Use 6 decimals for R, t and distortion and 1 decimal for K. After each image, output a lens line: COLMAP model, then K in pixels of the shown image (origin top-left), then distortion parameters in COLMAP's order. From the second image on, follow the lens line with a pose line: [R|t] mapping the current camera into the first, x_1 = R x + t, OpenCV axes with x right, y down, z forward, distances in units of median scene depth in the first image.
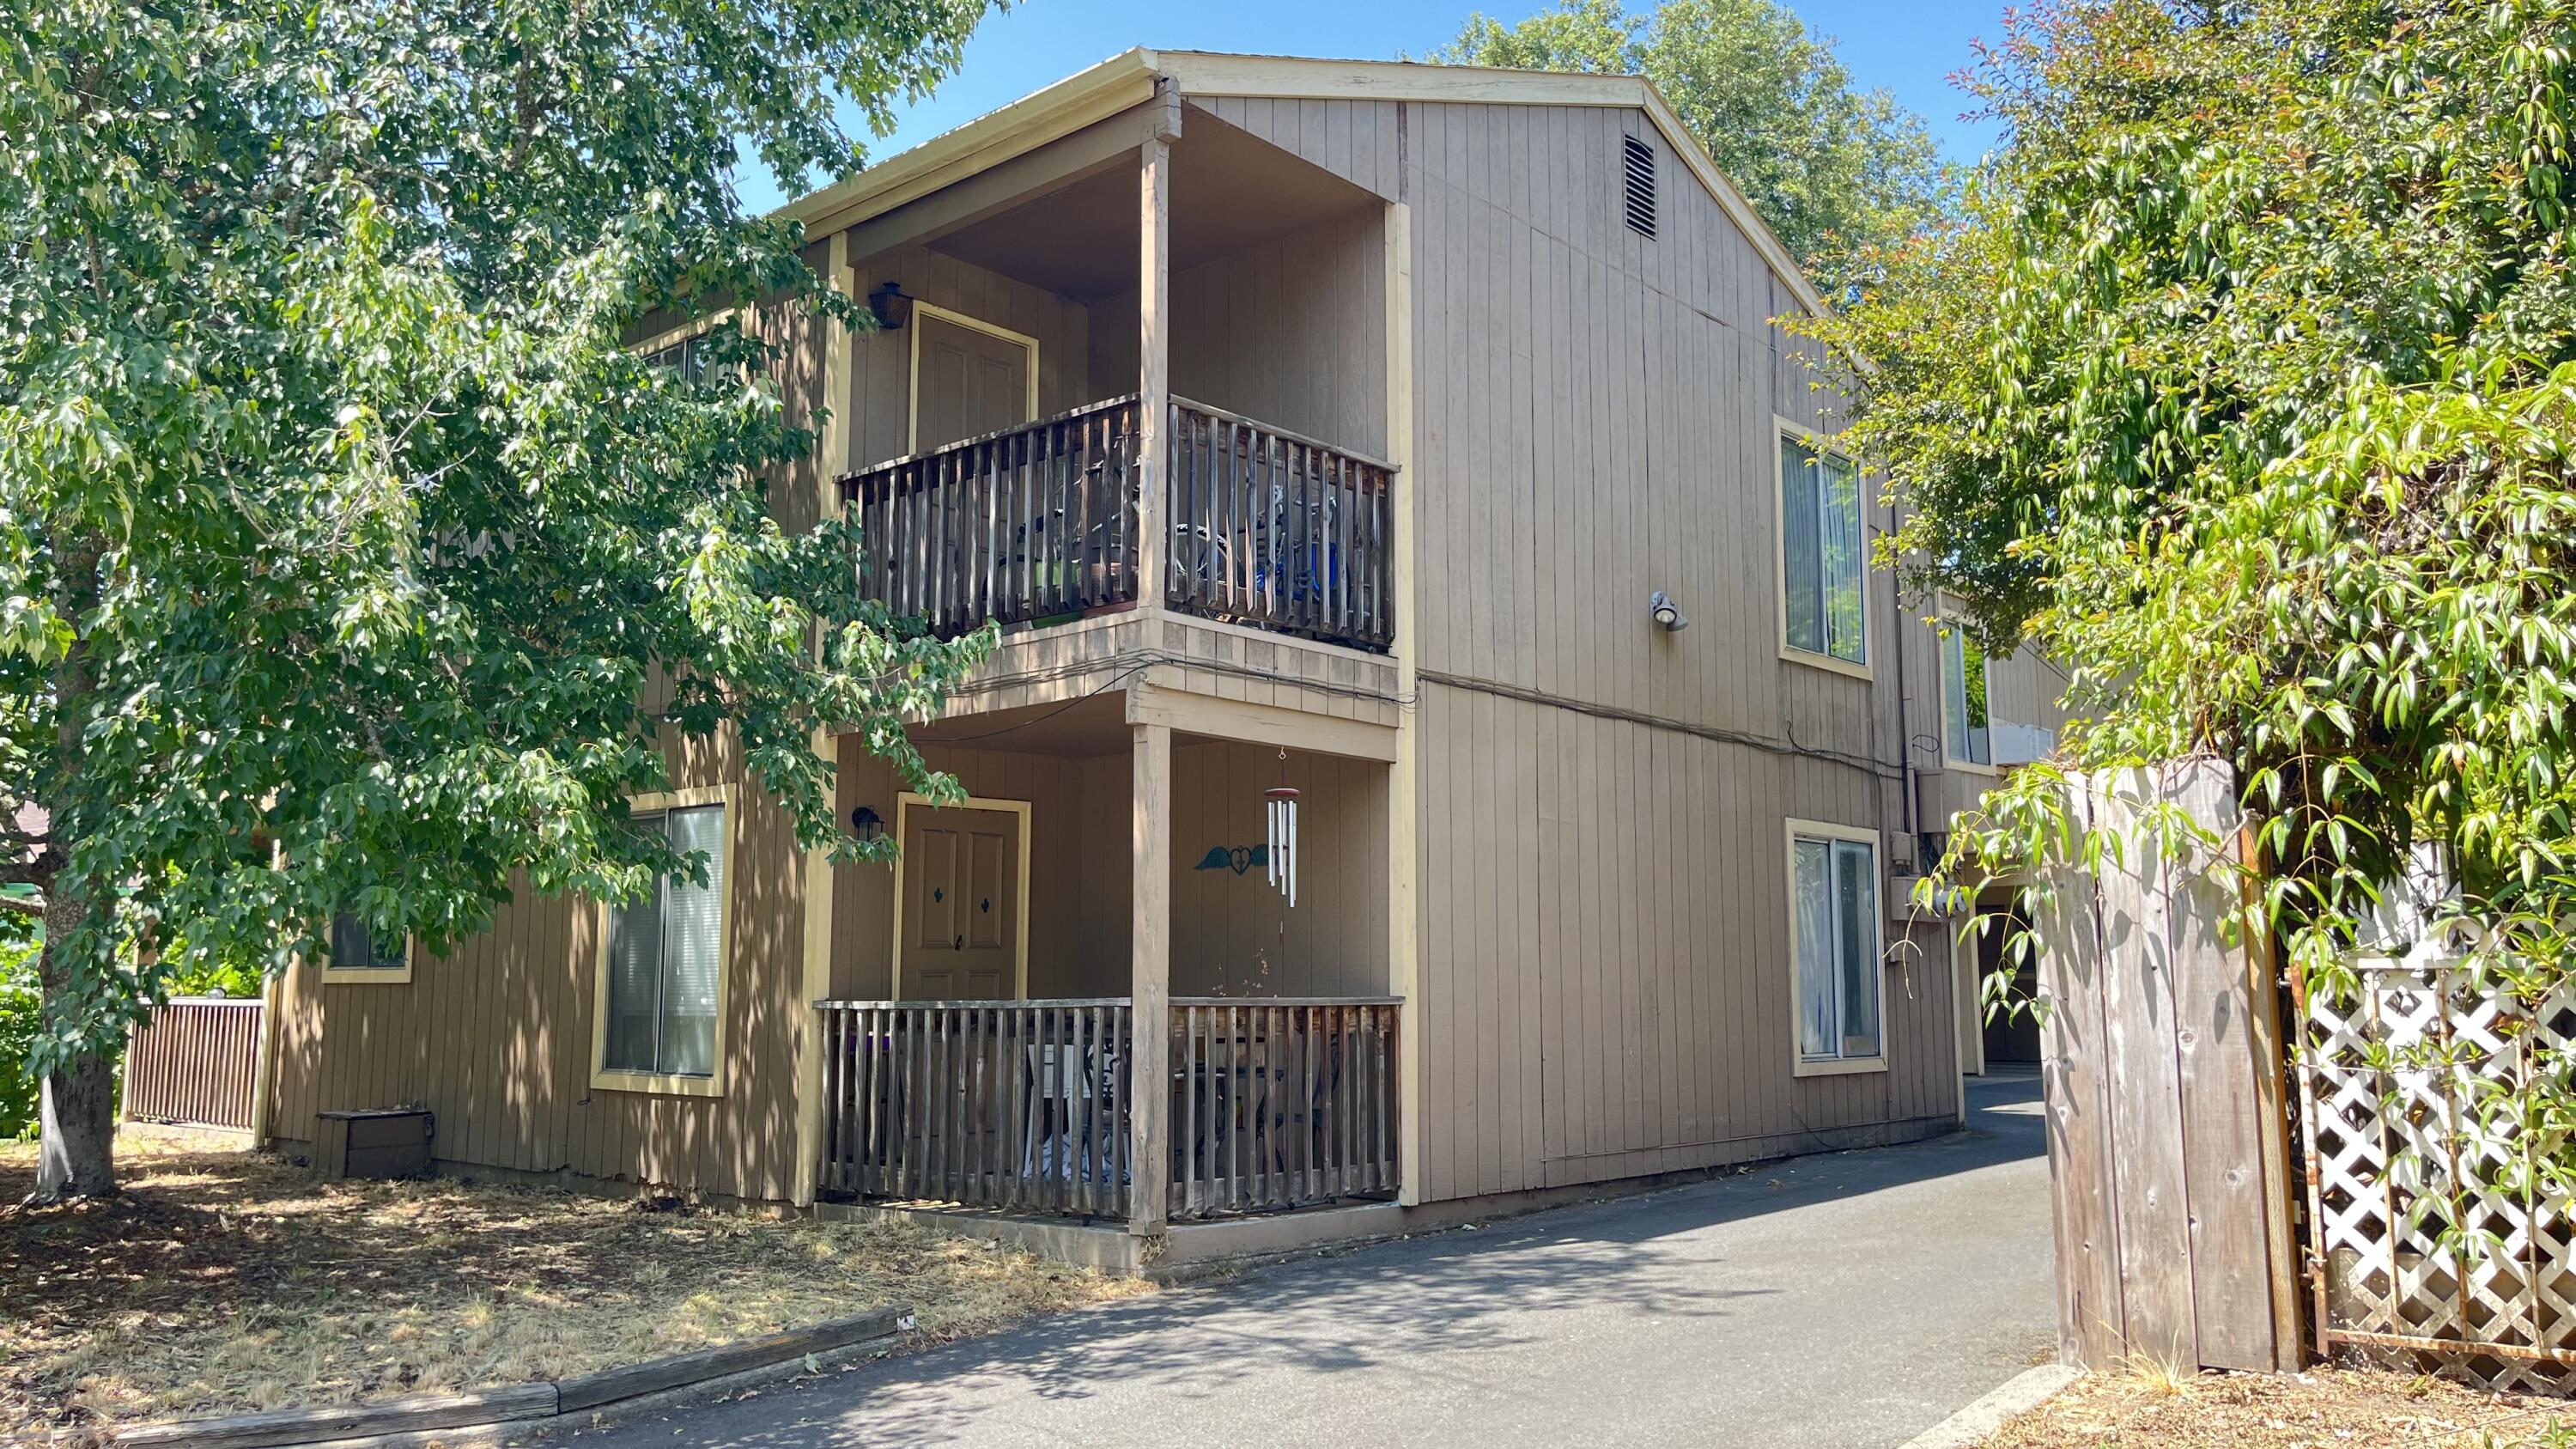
lens RADIAL K [[1940.0, 0, 1303.7], [0, 1940.0, 735.8], [0, 0, 1]] dist [0.081366, -0.119505]
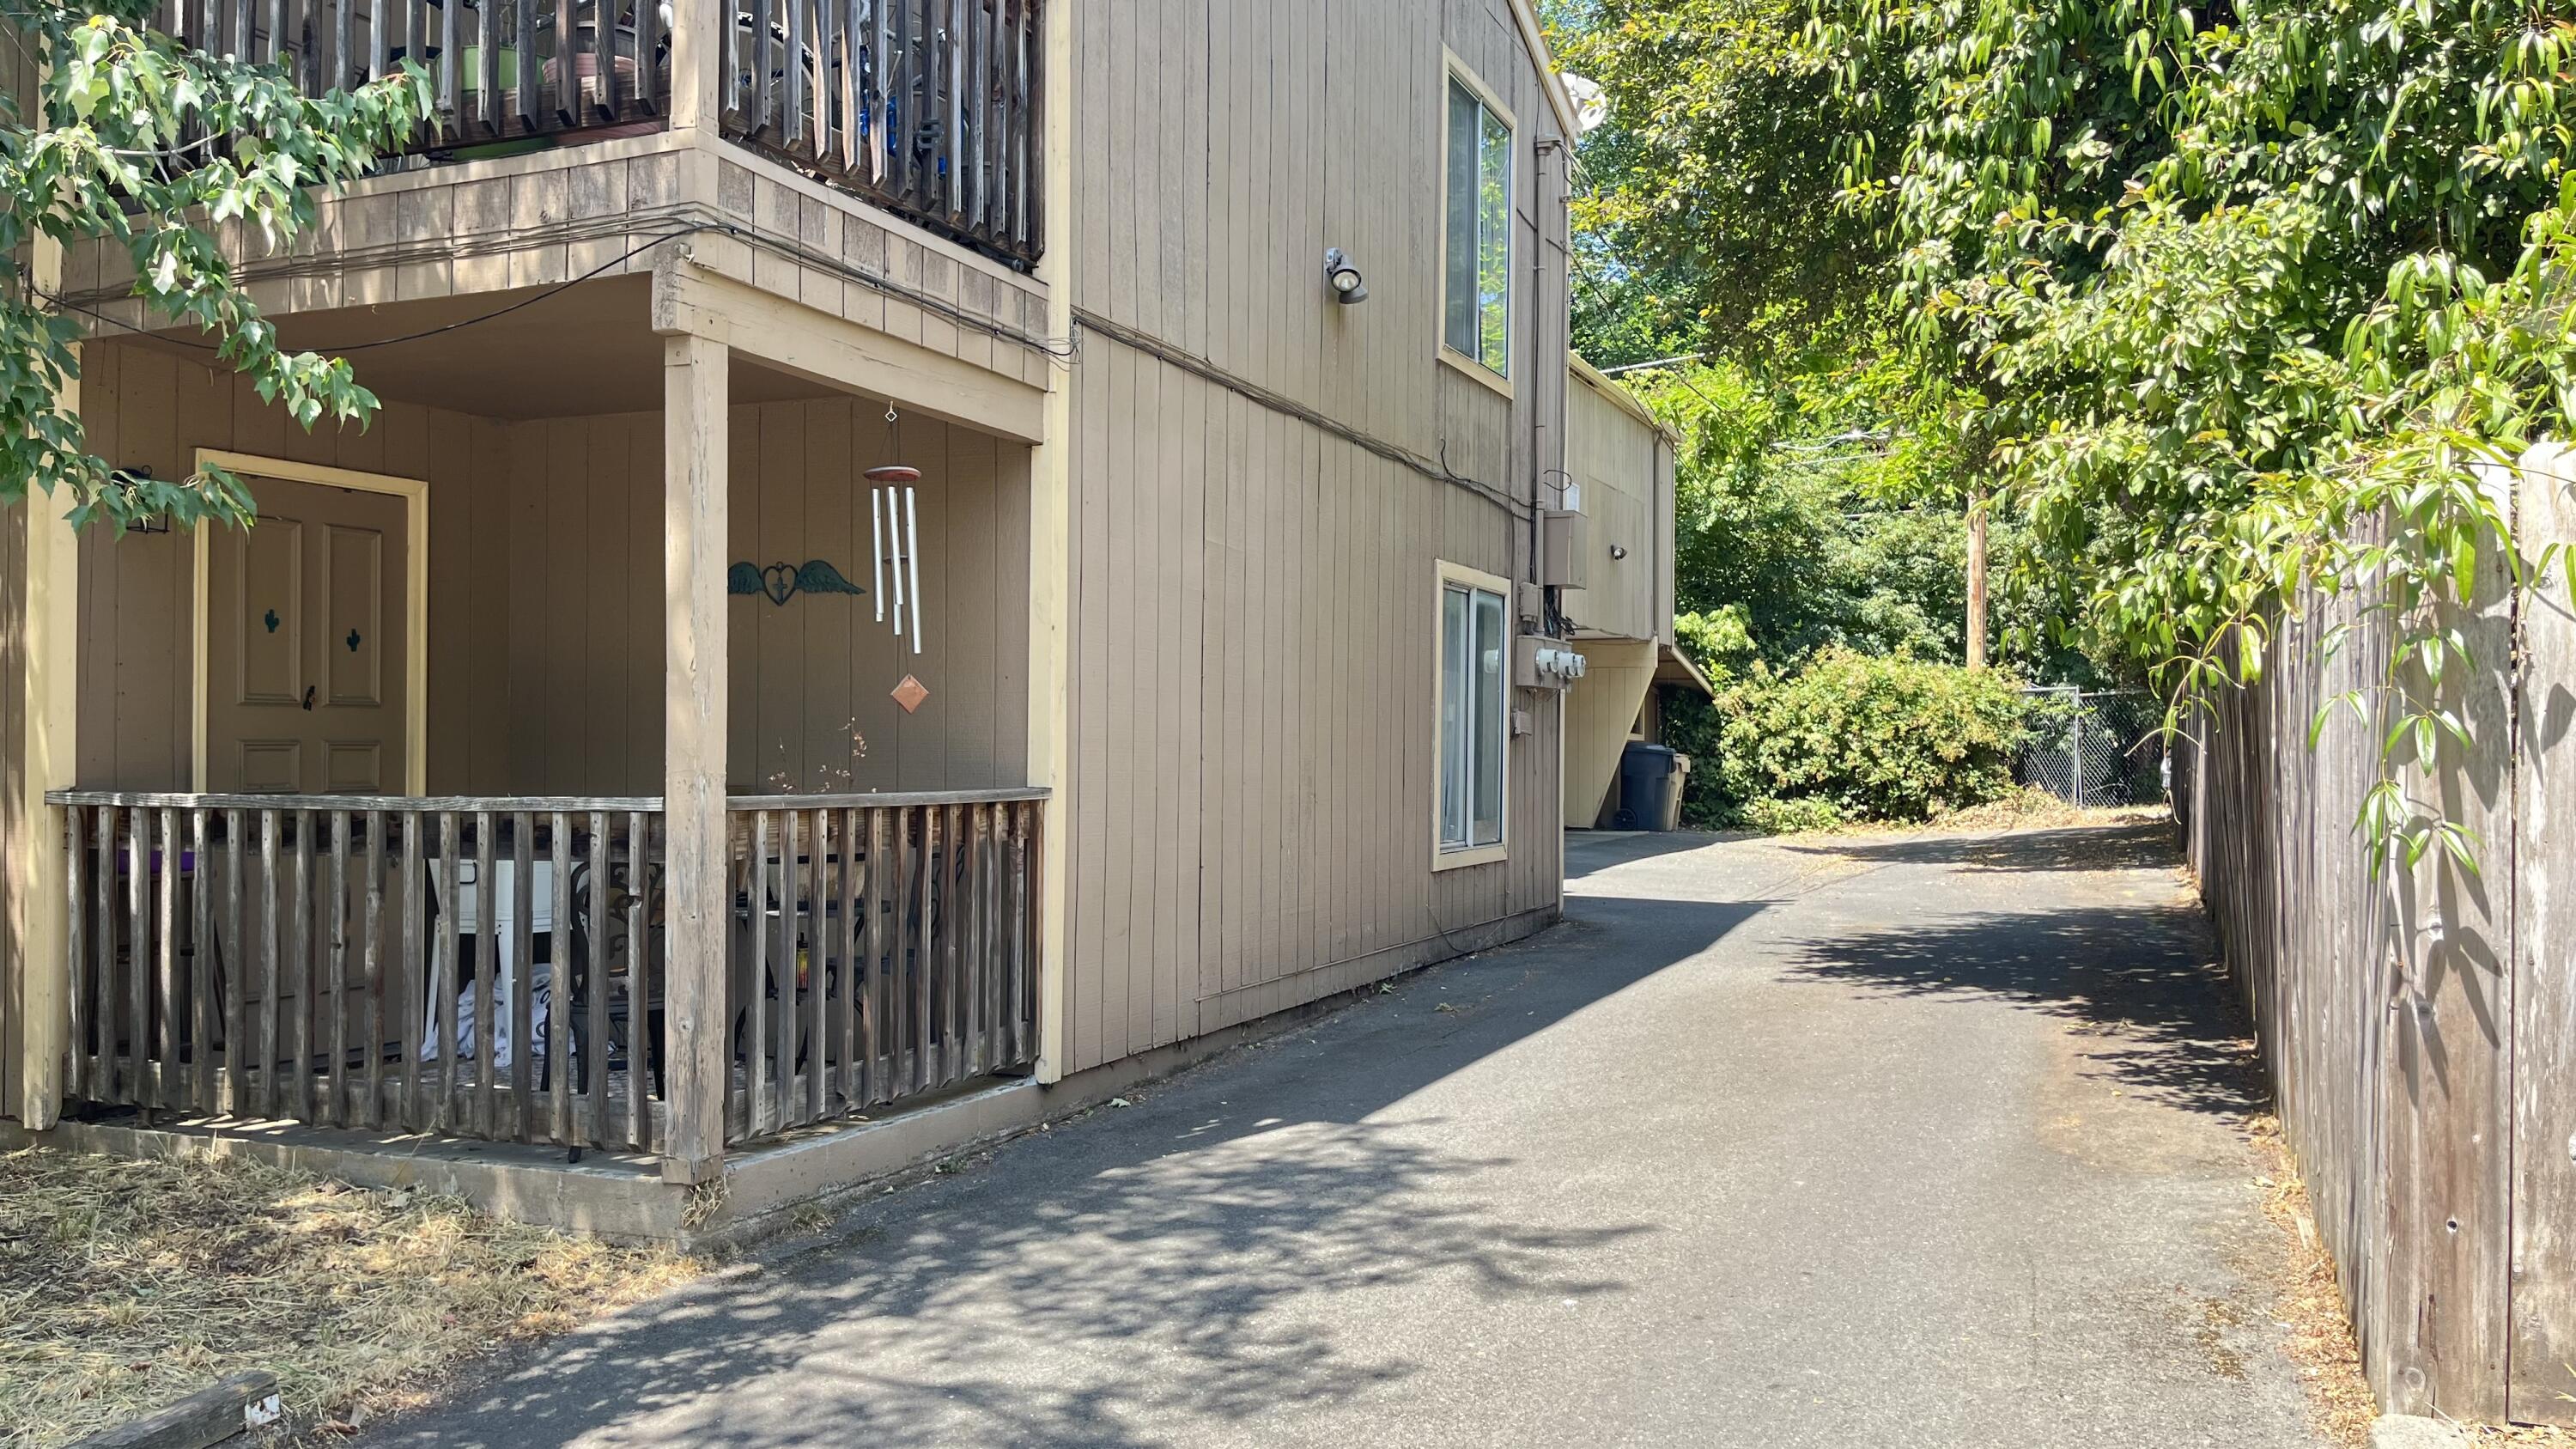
lens RADIAL K [[1923.0, 0, 1305.1], [0, 1923.0, 745.1], [0, 0, 1]] dist [0.066149, -0.093148]
pose [[0.947158, 0.007072, 0.320690, -0.083677], [-0.048193, 0.991546, 0.120472, 0.034204], [-0.317127, -0.129561, 0.939491, 0.345997]]
